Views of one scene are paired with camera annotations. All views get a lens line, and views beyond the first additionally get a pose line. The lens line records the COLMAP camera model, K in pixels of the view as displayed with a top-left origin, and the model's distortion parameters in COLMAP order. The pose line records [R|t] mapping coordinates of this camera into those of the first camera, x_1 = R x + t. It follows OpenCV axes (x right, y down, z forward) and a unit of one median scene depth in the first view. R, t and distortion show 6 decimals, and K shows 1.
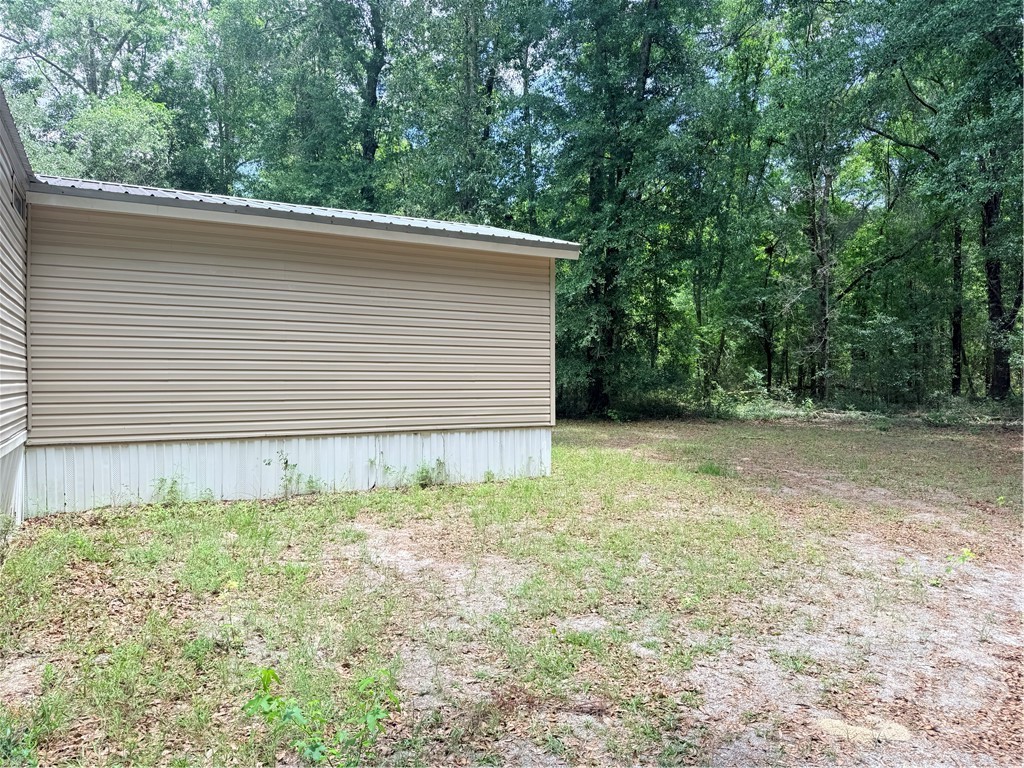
lens RADIAL K [[715.2, 0, 518.2], [0, 715.2, 380.5], [0, 0, 1]] dist [0.069223, -0.087817]
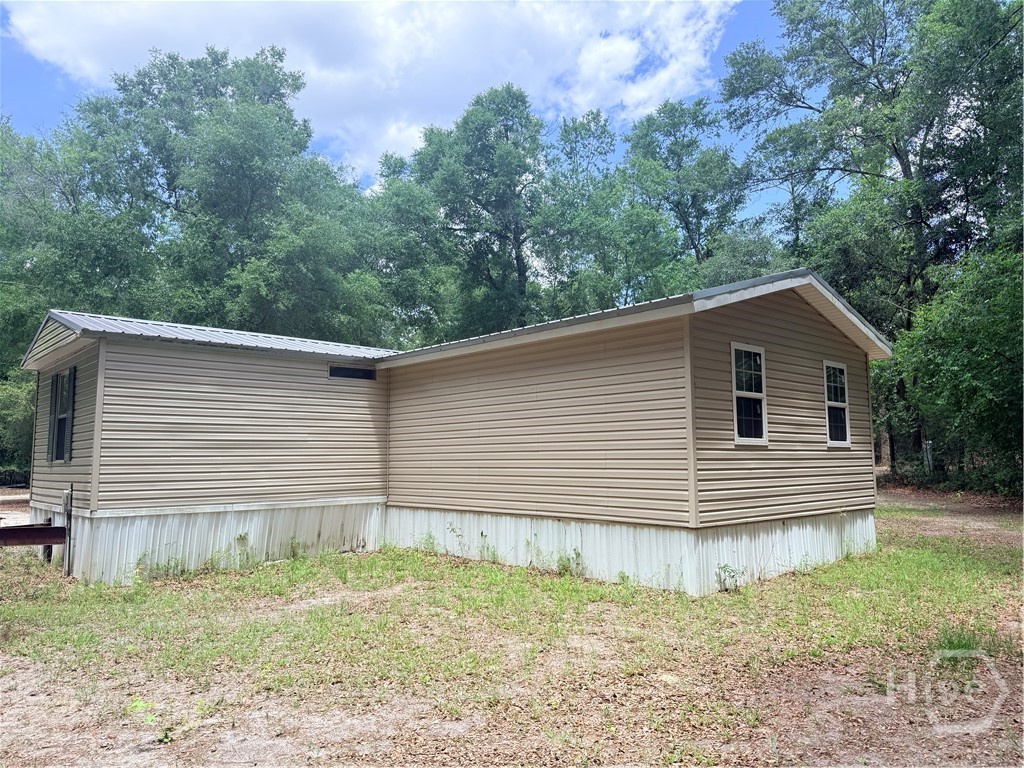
lens RADIAL K [[715.2, 0, 518.2], [0, 715.2, 380.5], [0, 0, 1]] dist [0.069223, -0.087817]
pose [[0.218094, -0.127175, -0.967606, 0.584903], [-0.018744, 0.990744, -0.134441, 0.010287], [0.975748, 0.047458, 0.213692, 0.483031]]
